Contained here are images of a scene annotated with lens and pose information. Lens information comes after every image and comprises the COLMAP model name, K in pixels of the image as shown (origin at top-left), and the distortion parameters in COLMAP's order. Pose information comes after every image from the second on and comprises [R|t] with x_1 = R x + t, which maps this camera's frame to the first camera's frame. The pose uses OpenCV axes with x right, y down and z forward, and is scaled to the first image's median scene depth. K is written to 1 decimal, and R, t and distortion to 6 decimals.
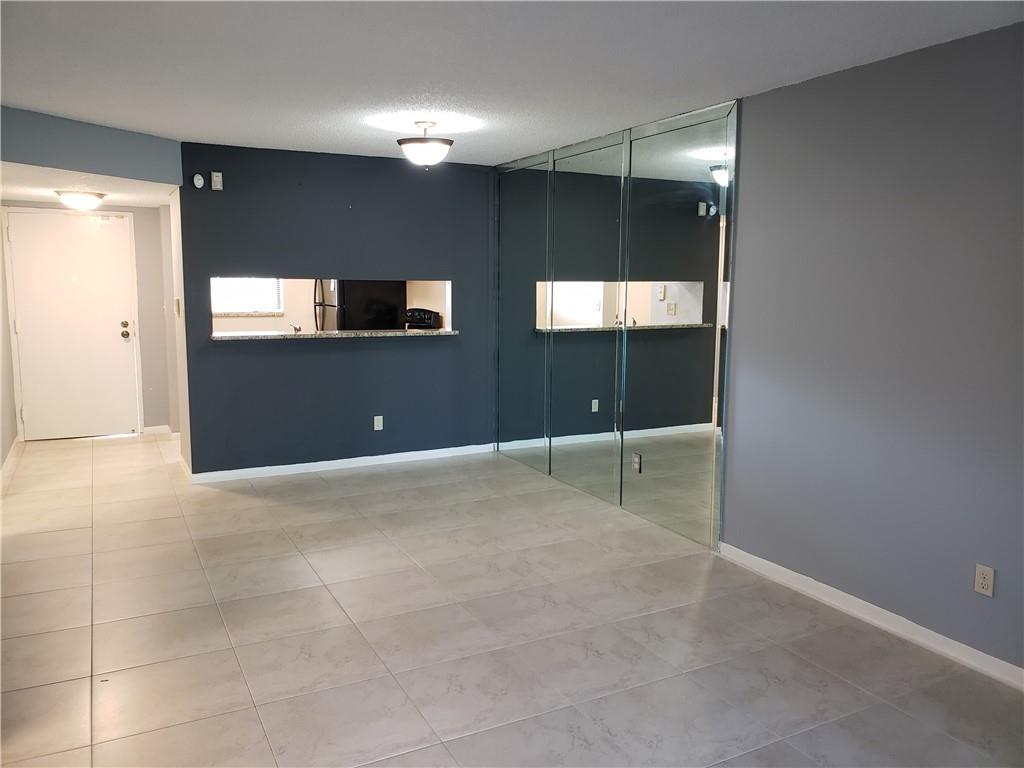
lens RADIAL K [[774.3, 0, 512.0], [0, 774.3, 384.0], [0, 0, 1]] dist [0.014138, 0.005038]
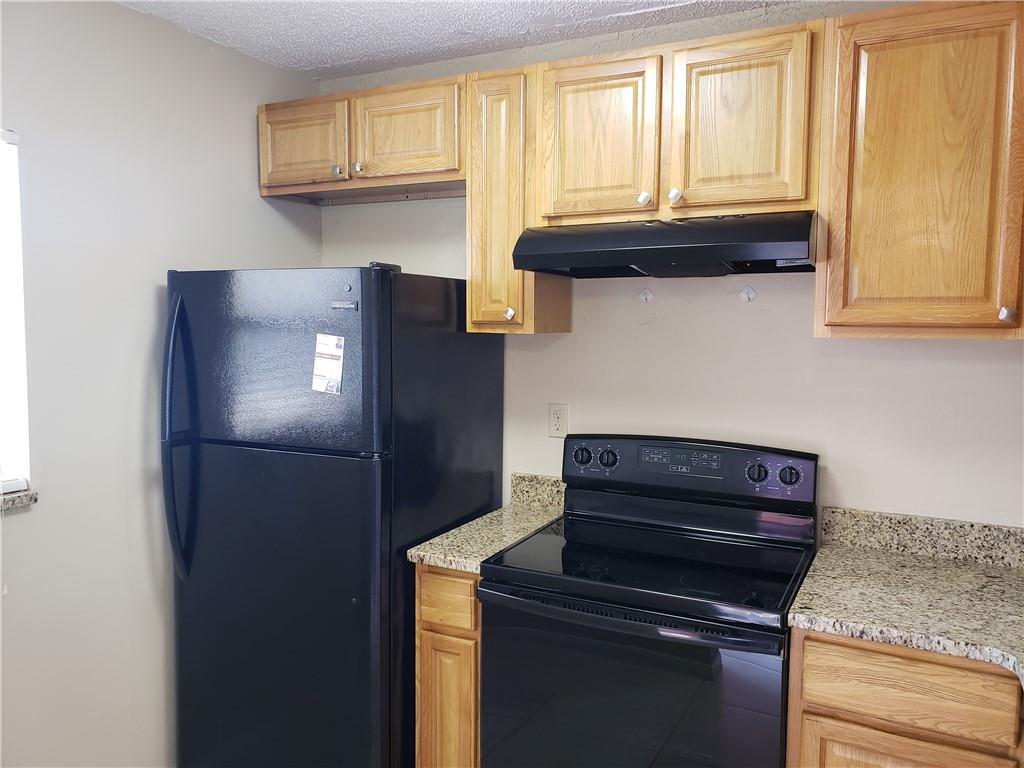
lens RADIAL K [[779.9, 0, 509.4], [0, 779.9, 380.1], [0, 0, 1]] dist [-0.013859, 0.001987]
pose [[0.842011, -0.048751, 0.537253, -0.395200], [0.079553, 0.996241, -0.034279, -0.140471], [-0.533562, 0.071604, 0.842724, 0.967849]]
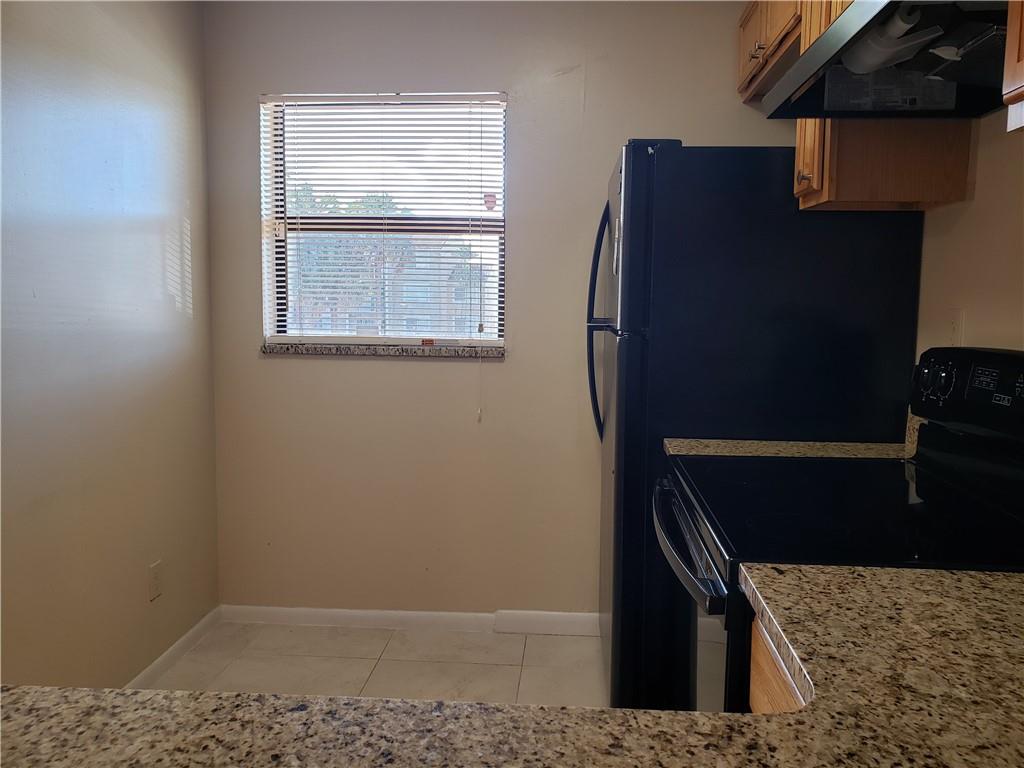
lens RADIAL K [[807.0, 0, 538.3], [0, 807.0, 381.6], [0, 0, 1]] dist [0.000557, 0.003422]
pose [[0.841920, 0.055229, -0.536769, -0.133196], [-0.076272, 0.996941, -0.017054, -0.098571], [0.534185, 0.055299, 0.843557, 0.968949]]
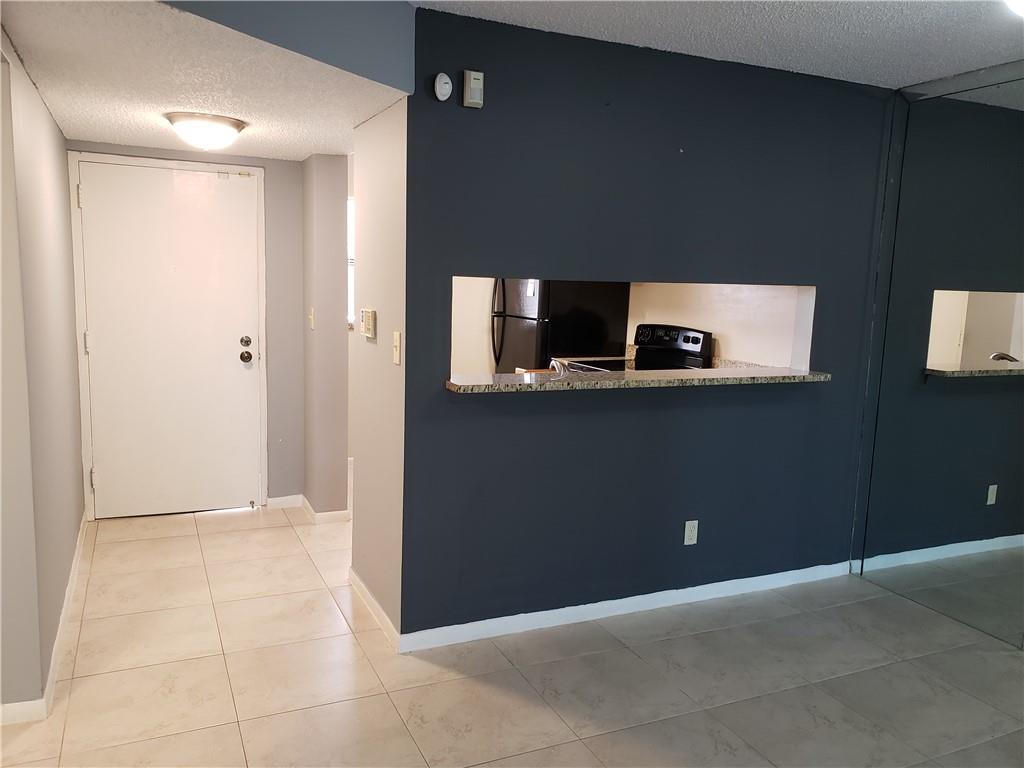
lens RADIAL K [[786.9, 0, 511.3], [0, 786.9, 402.4], [0, 0, 1]] dist [0.014602, -0.002246]
pose [[0.998132, 0.033215, -0.051281, -0.265692], [-0.032151, 0.999253, 0.021433, -0.051968], [0.051954, -0.019745, 0.998454, 0.387834]]
